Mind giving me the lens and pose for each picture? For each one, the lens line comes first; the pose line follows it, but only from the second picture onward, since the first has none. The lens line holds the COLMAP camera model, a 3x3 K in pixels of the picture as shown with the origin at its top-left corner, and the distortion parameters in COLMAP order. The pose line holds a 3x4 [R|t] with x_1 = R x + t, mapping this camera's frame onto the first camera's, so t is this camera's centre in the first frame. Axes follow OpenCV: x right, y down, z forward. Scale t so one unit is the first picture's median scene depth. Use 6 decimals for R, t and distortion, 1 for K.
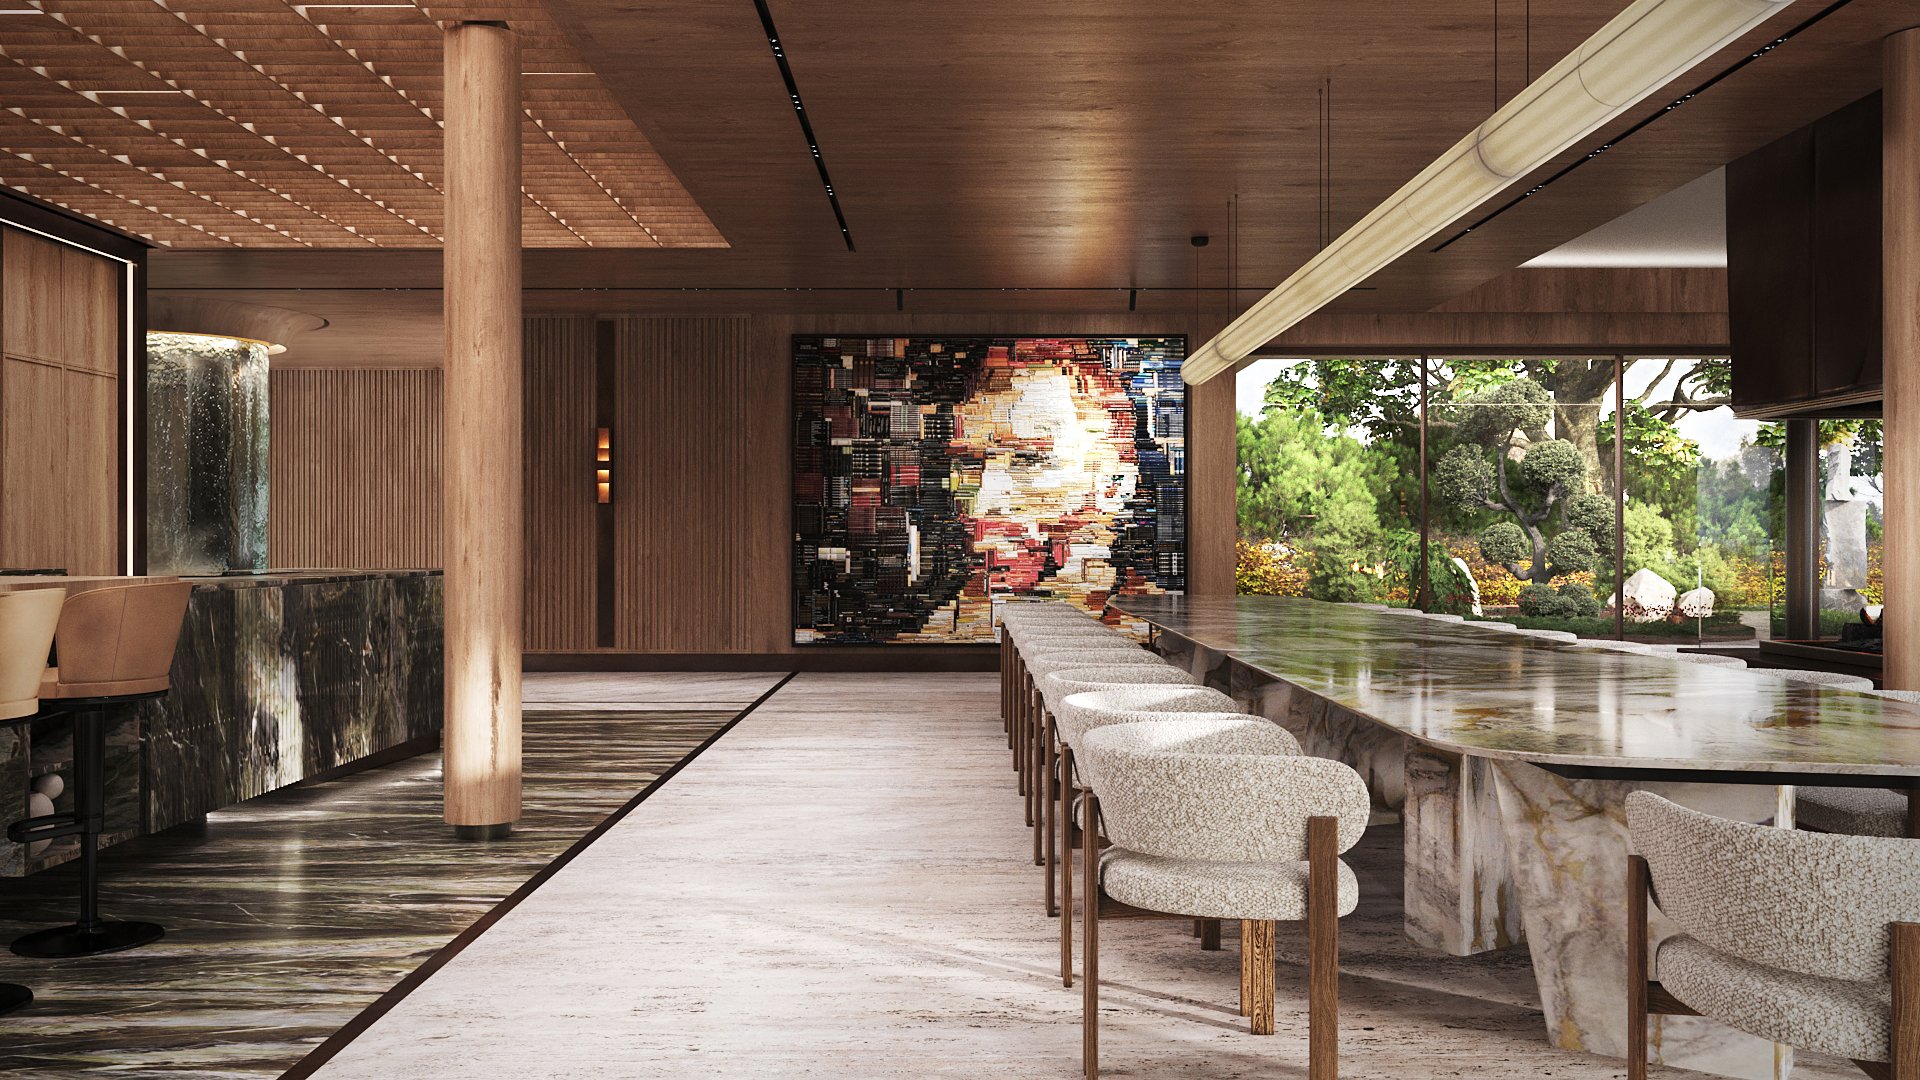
lens RADIAL K [[1612.7, 0, 958.2], [0, 1612.7, 549.5], [0, 0, 1]] dist [0.003767, 0.002342]
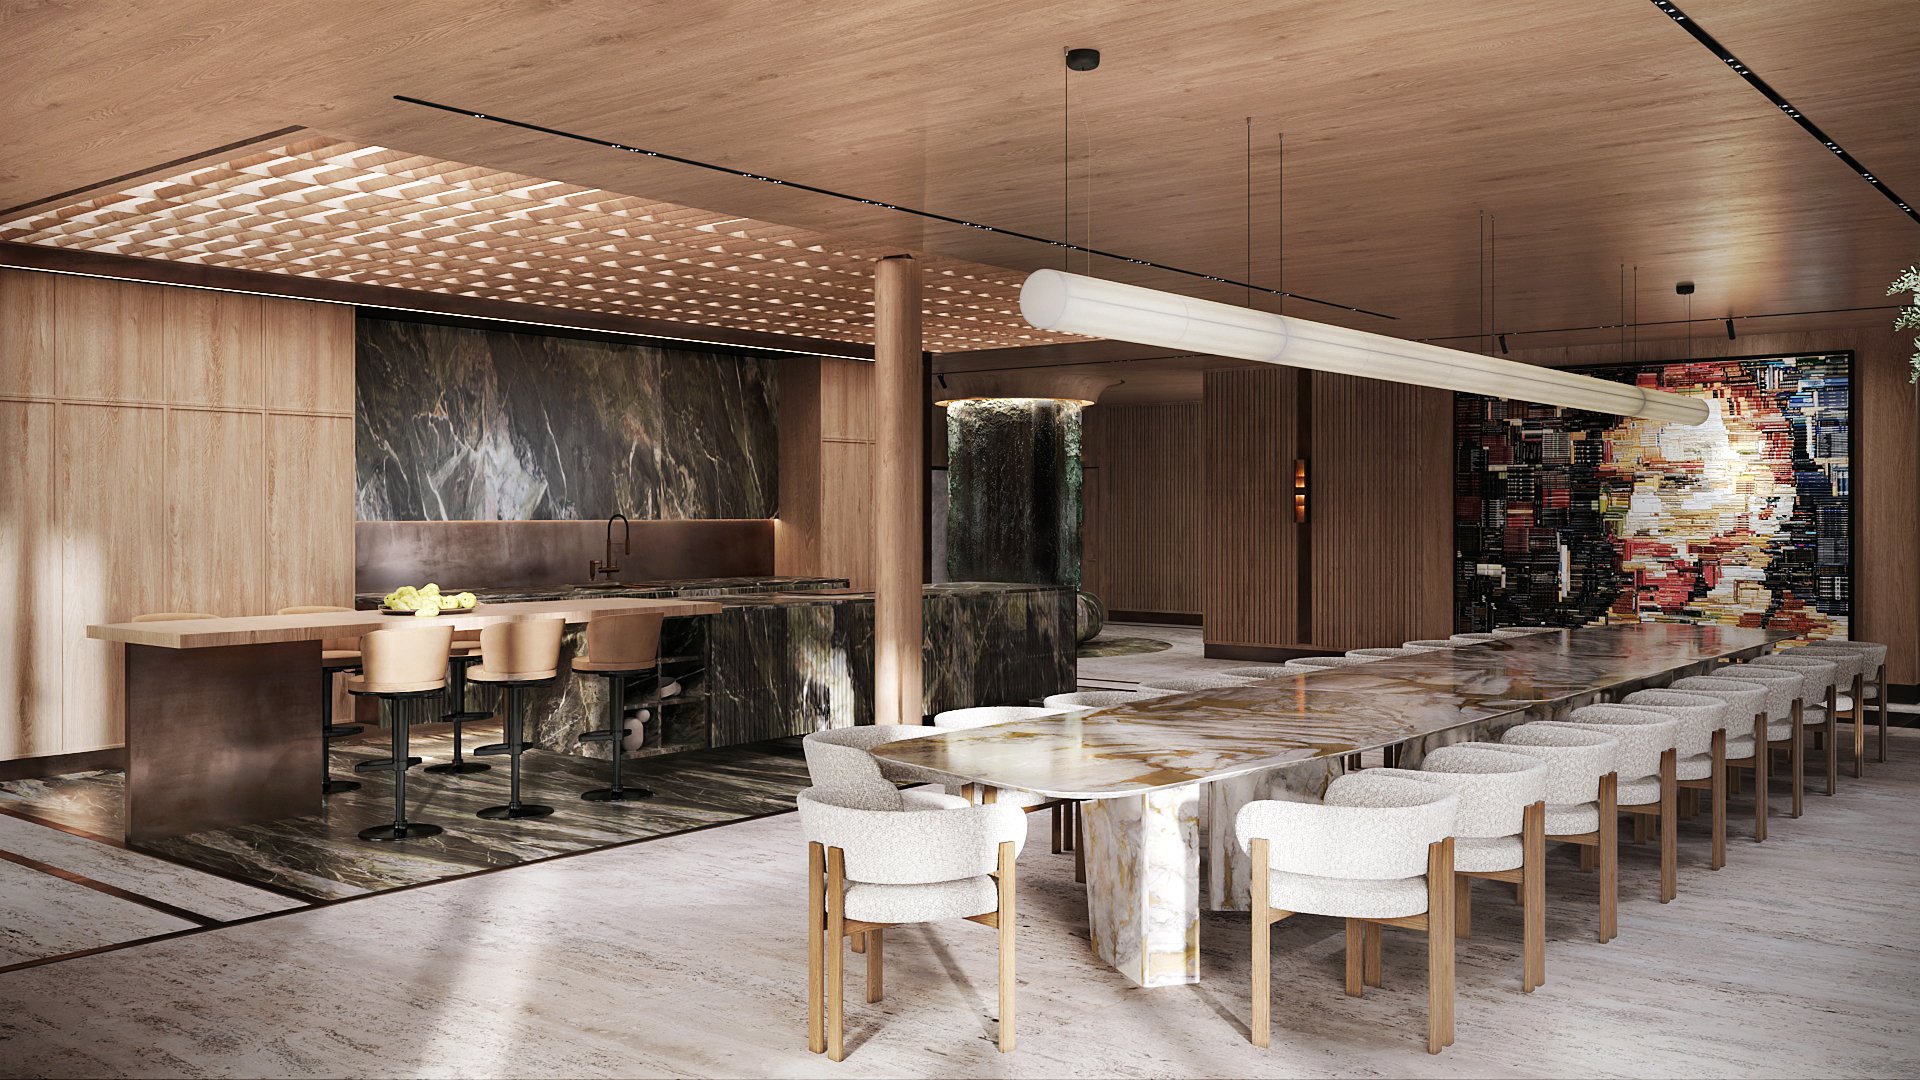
lens RADIAL K [[1612.7, 0, 963.4], [0, 1612.7, 528.3], [0, 0, 1]] dist [0.003767, 0.002342]
pose [[0.779226, 0.006427, -0.626710, 0.332282], [-0.003697, 0.999977, 0.005659, -0.030527], [0.626732, -0.002092, 0.779232, -0.082440]]
